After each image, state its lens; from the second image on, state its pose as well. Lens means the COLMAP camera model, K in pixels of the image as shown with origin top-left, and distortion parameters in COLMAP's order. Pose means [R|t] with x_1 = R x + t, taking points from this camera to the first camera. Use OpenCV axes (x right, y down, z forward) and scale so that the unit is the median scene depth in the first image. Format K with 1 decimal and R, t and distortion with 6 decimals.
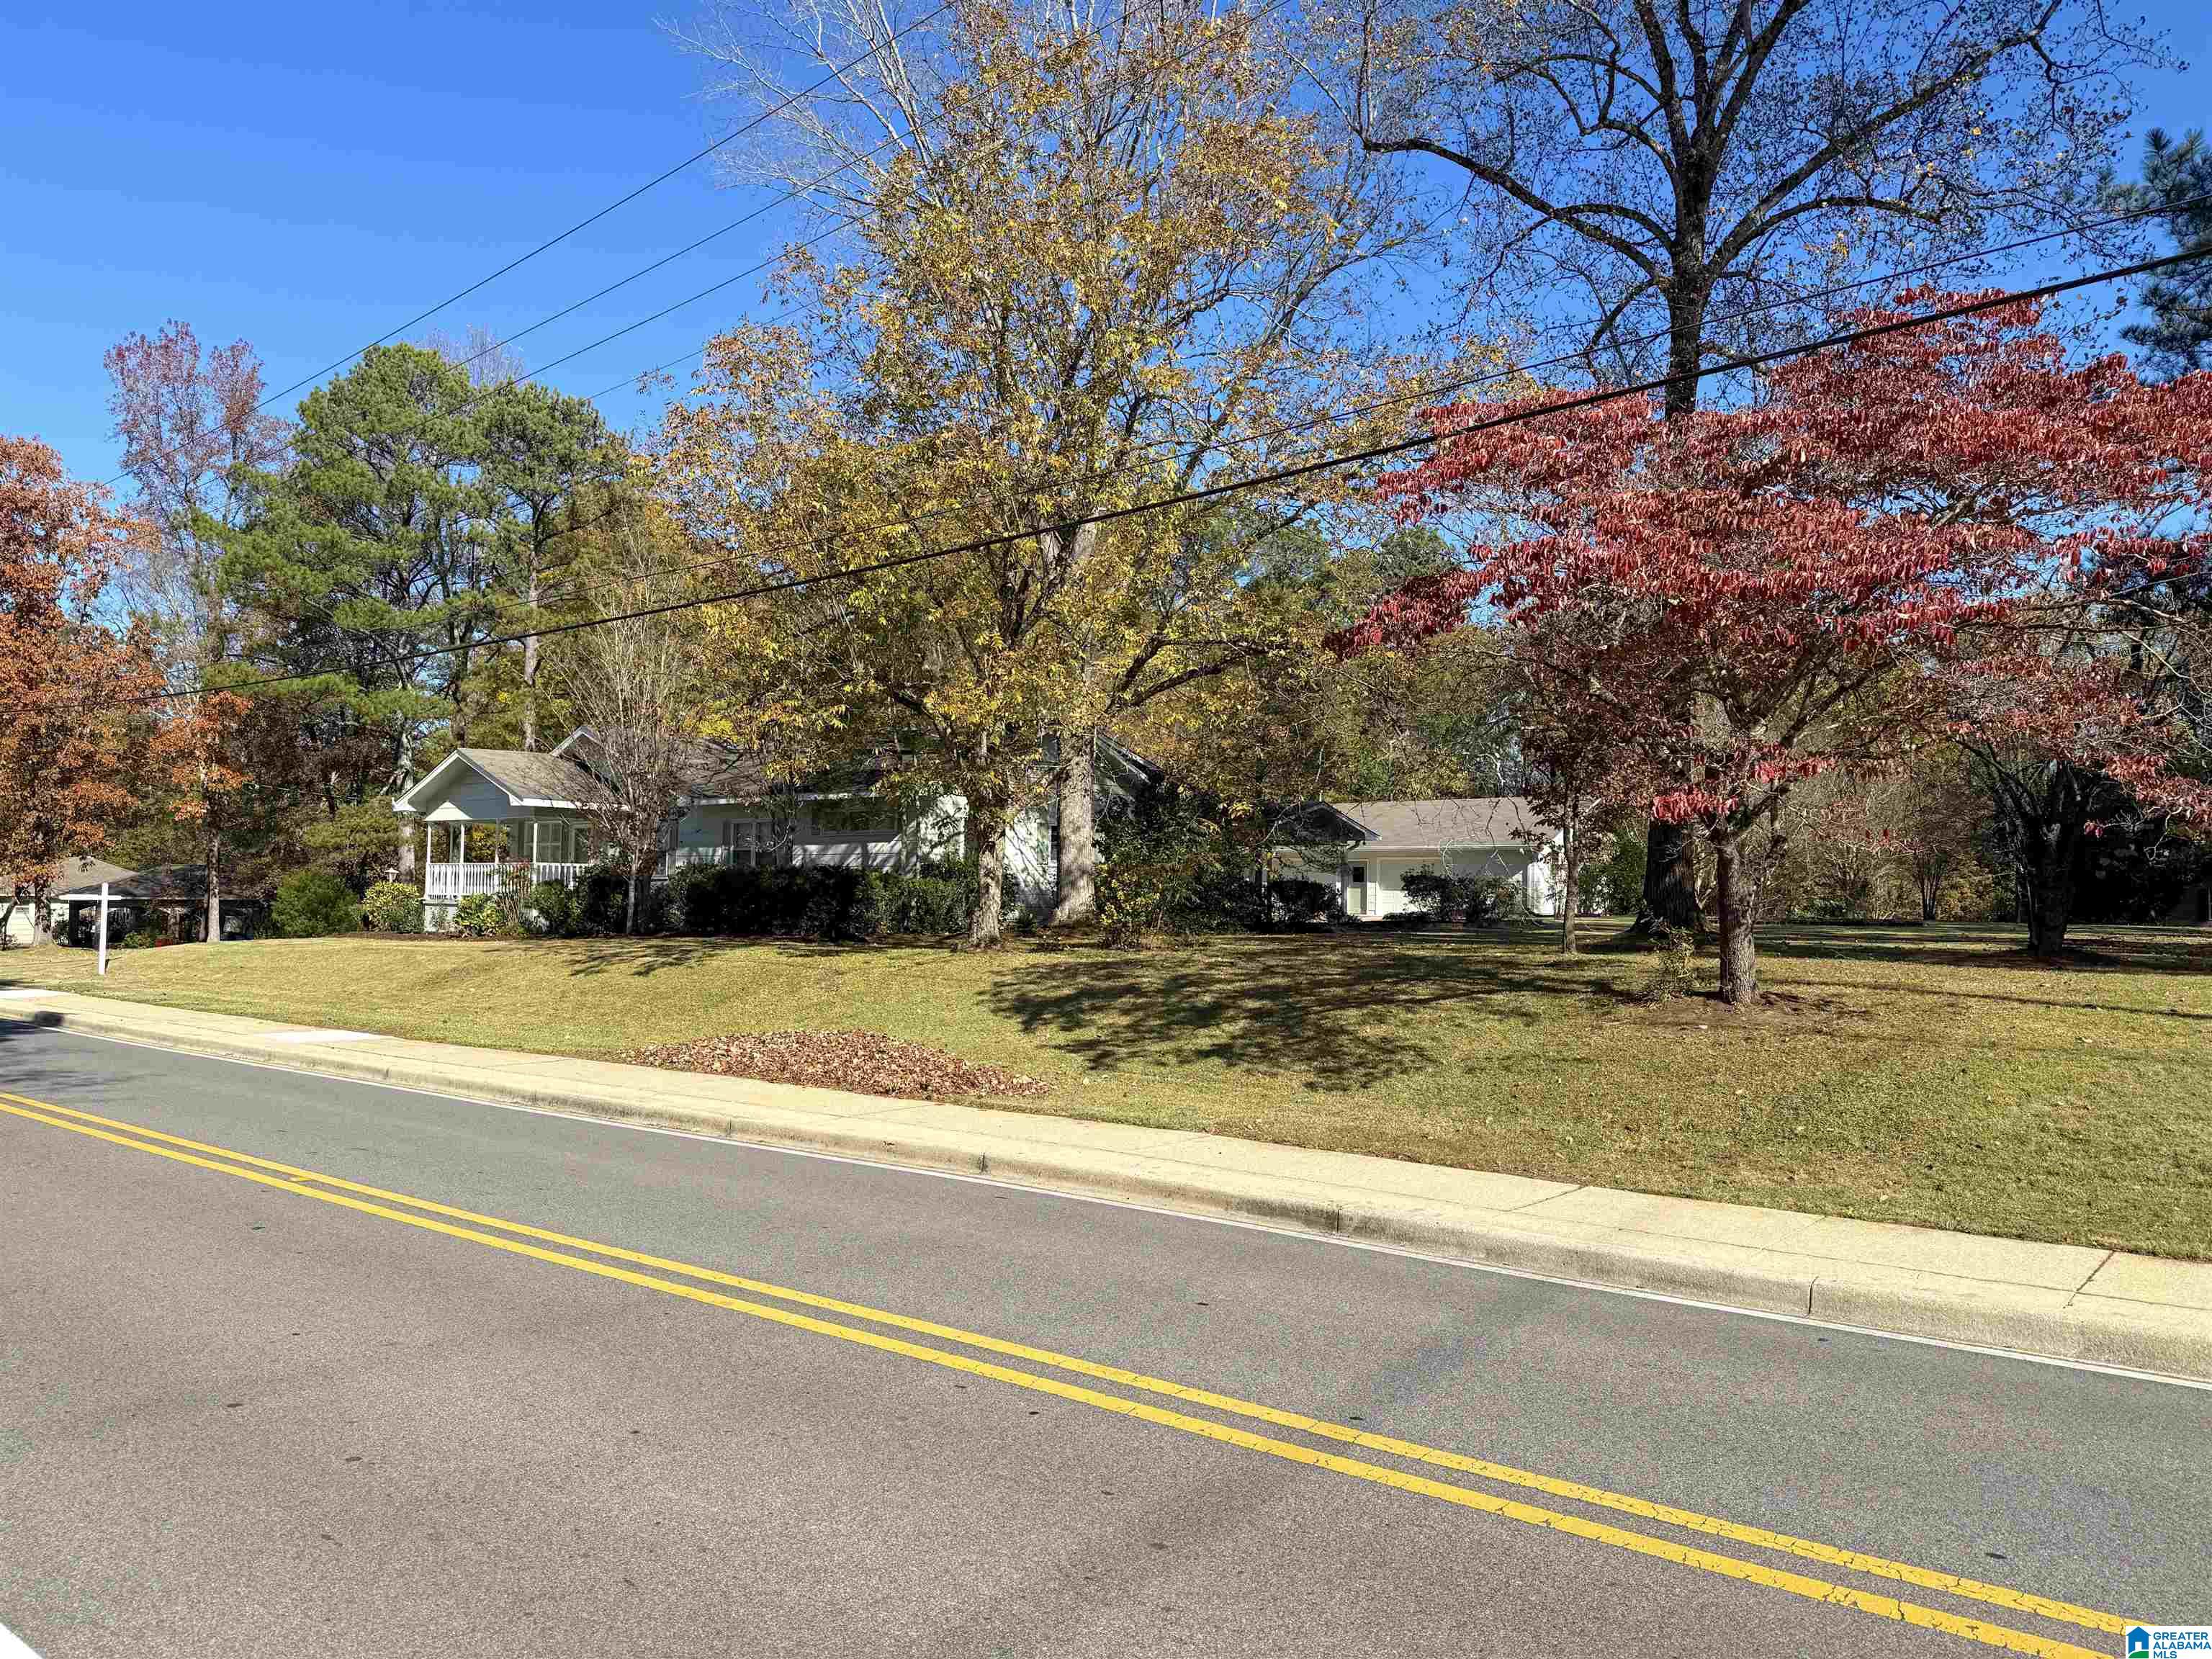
lens RADIAL K [[1571.6, 0, 1112.9], [0, 1571.6, 849.3], [0, 0, 1]] dist [0.093508, -0.104087]
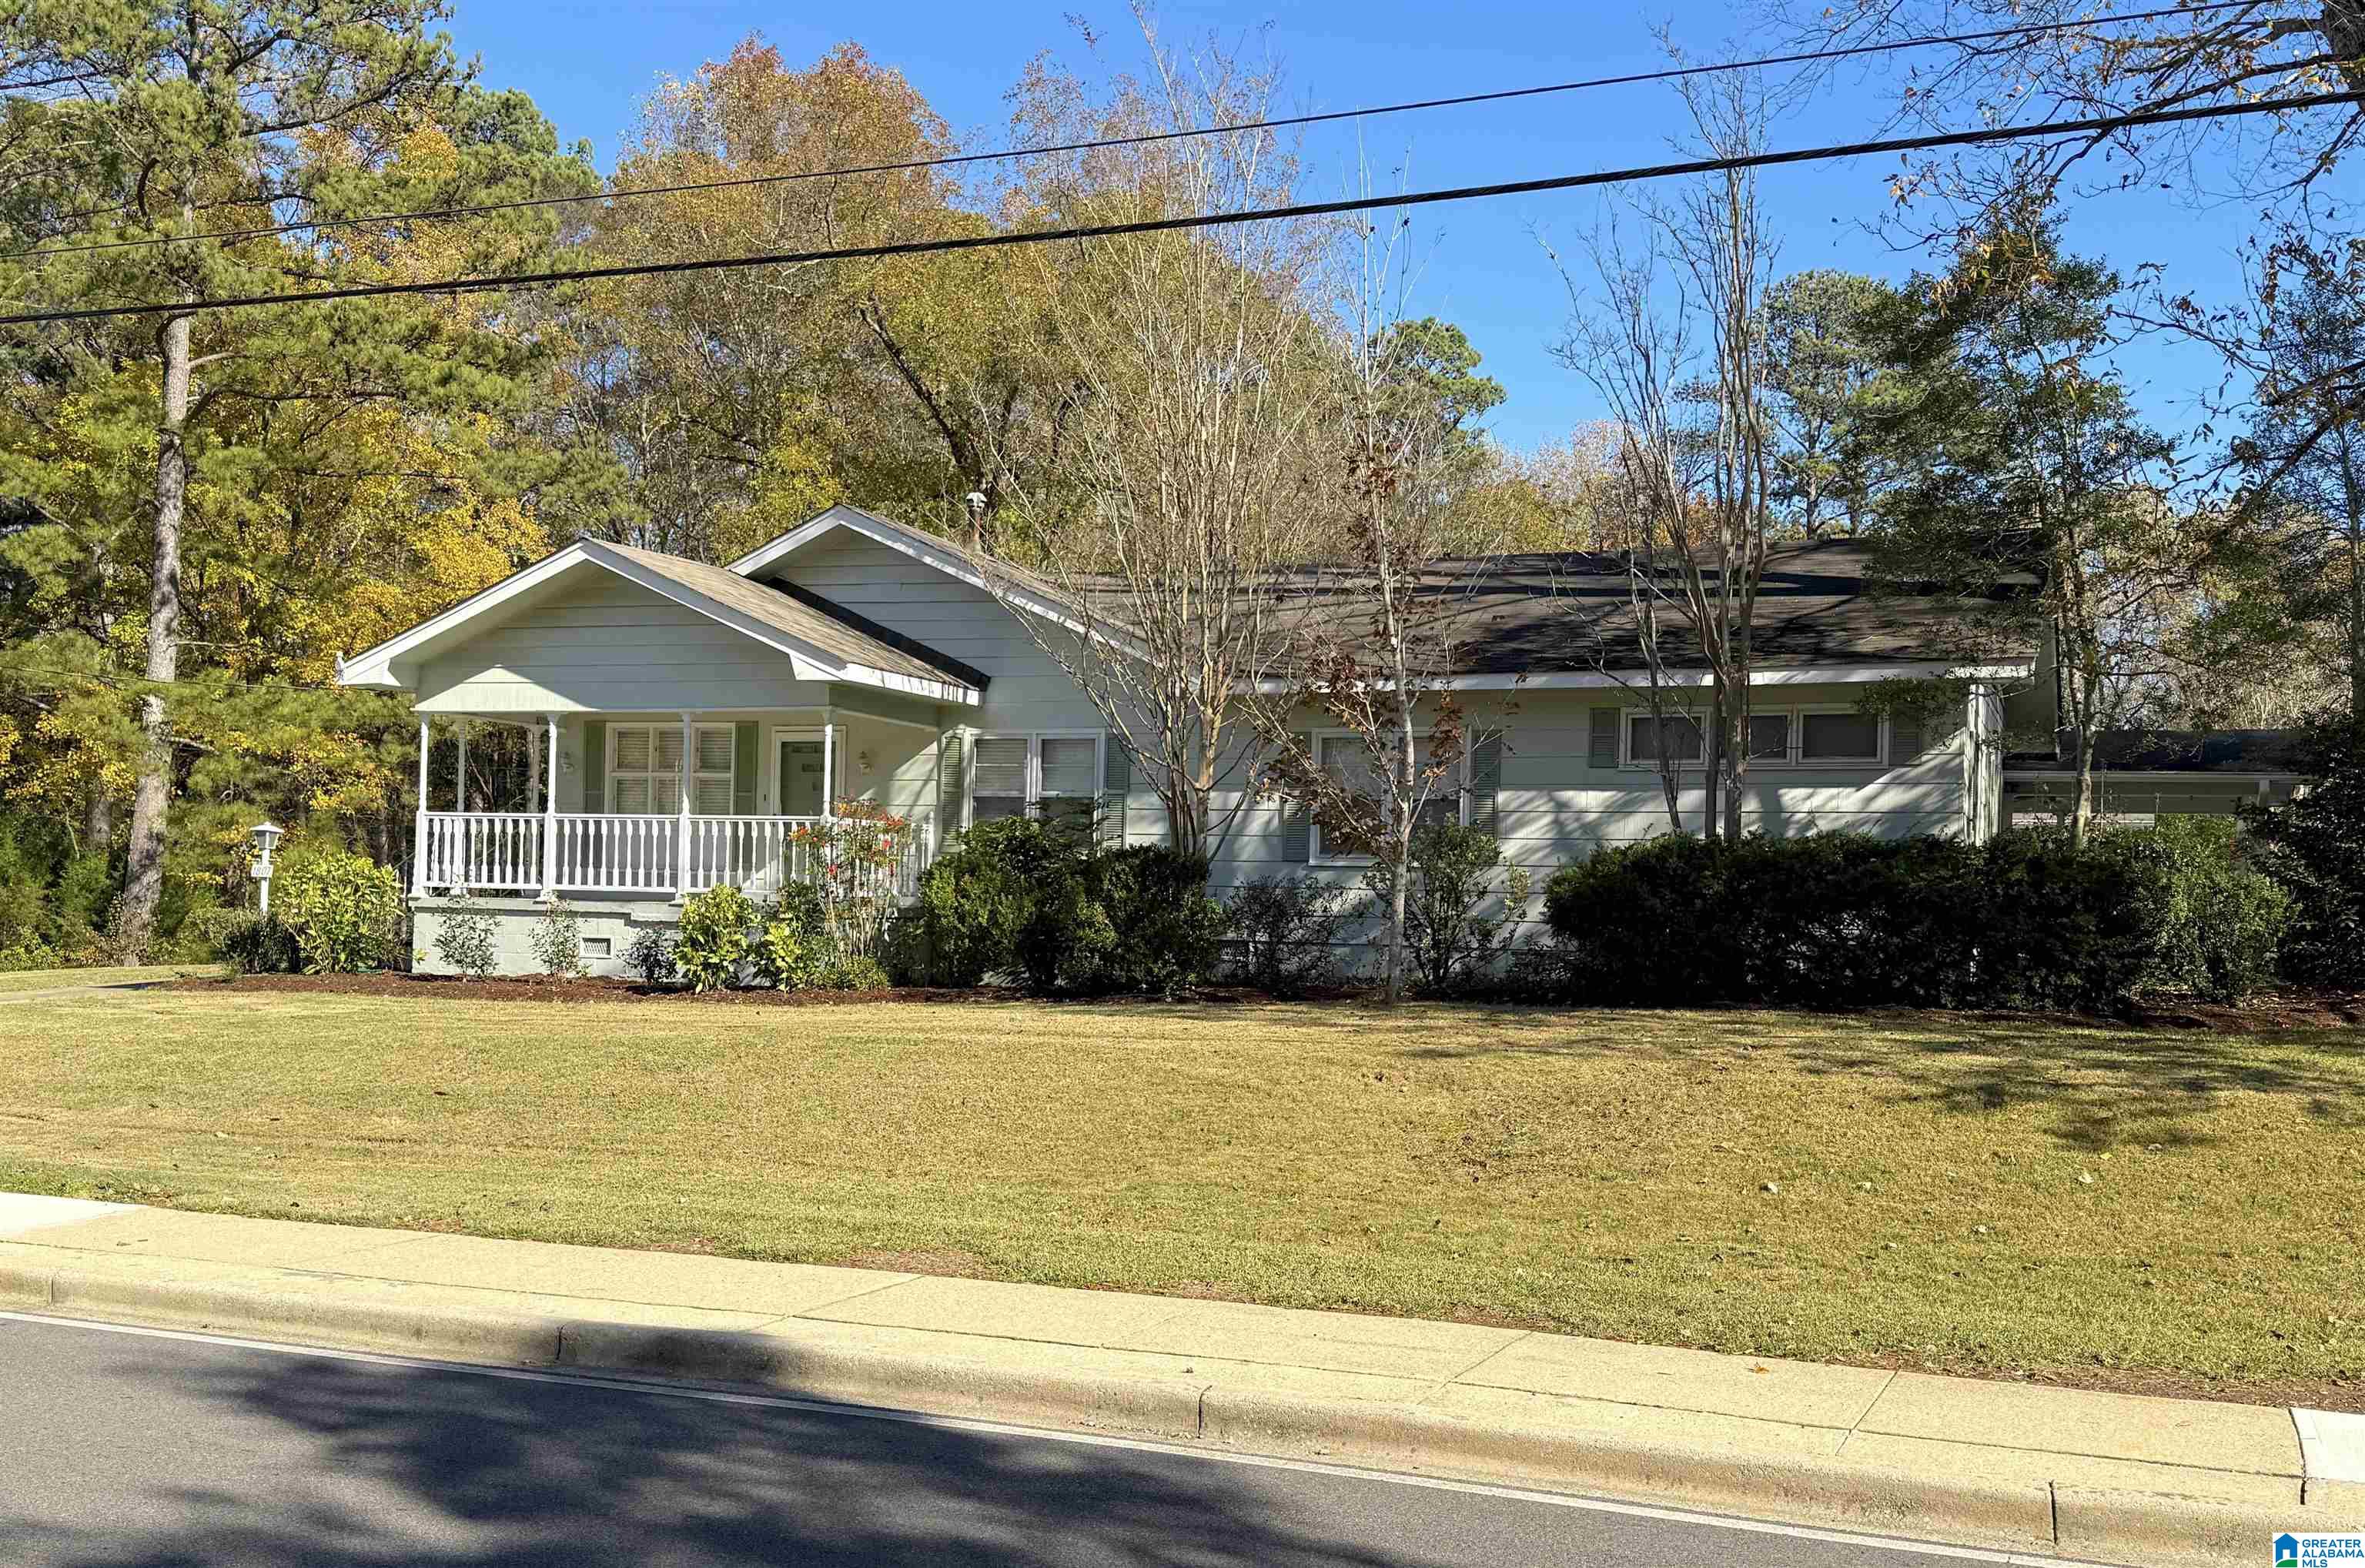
lens RADIAL K [[2360.7, 0, 1180.8], [0, 2360.7, 772.3], [0, 0, 1]] dist [0.137358, 0.000000]
pose [[0.960743, 0.025656, 0.276252, -0.438065], [-0.021171, 0.999591, -0.019206, 0.006796], [-0.276632, 0.012603, 0.960893, 0.353737]]
